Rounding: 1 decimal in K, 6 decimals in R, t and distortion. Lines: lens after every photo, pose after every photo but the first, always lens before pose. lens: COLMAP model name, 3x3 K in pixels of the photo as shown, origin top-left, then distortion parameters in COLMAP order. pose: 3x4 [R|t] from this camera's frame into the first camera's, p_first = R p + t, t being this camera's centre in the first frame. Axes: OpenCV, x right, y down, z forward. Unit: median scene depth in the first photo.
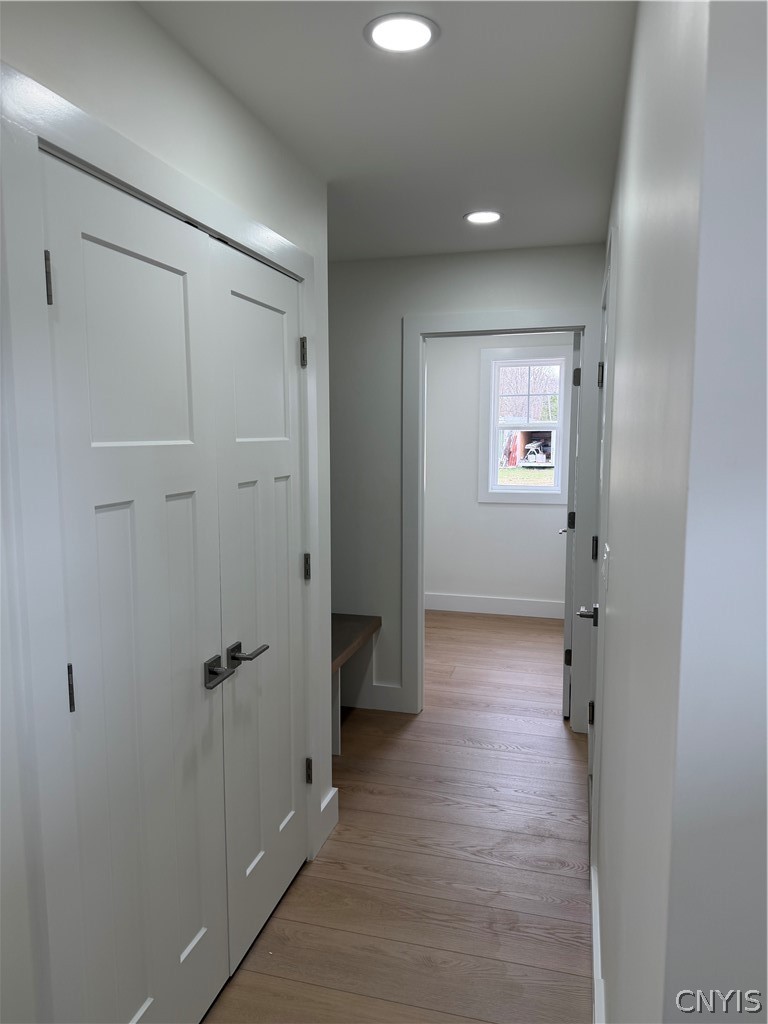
lens RADIAL K [[726.9, 0, 384.0], [0, 726.9, 512.0], [0, 0, 1]] dist [-0.007755, -0.005301]
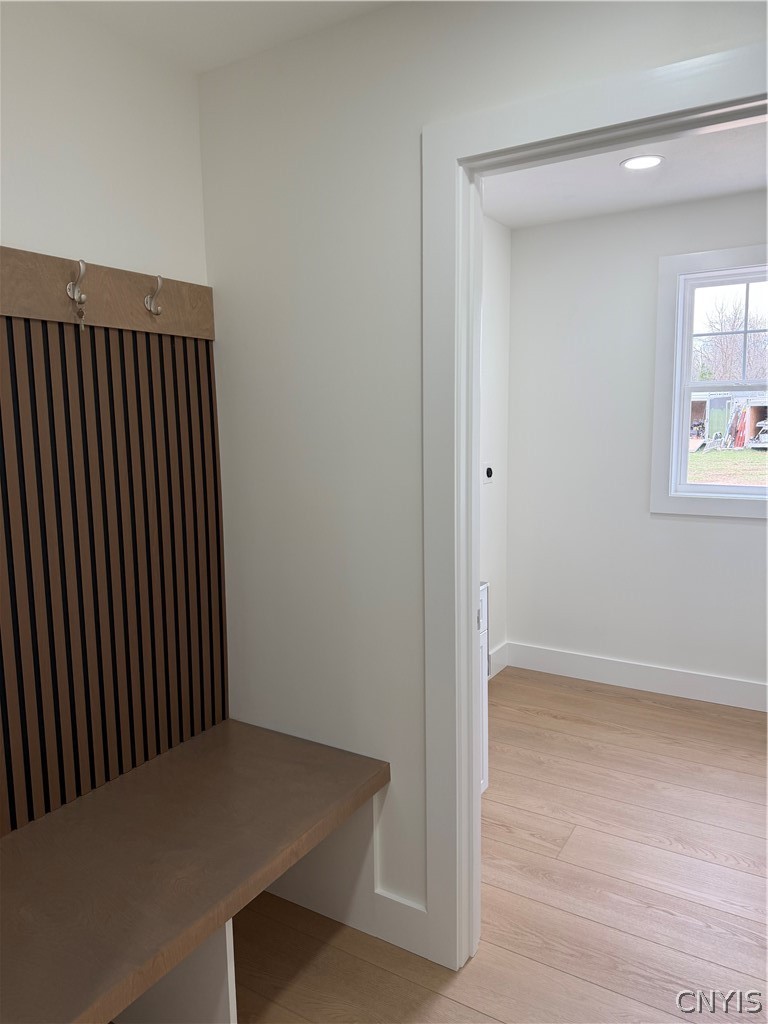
lens RADIAL K [[726.9, 0, 384.0], [0, 726.9, 512.0], [0, 0, 1]] dist [-0.007755, -0.005301]
pose [[0.960119, 0.023571, -0.278596, 0.093634], [-0.016202, 0.999456, 0.028721, -0.030620], [0.279122, -0.023062, 0.959979, 0.389461]]
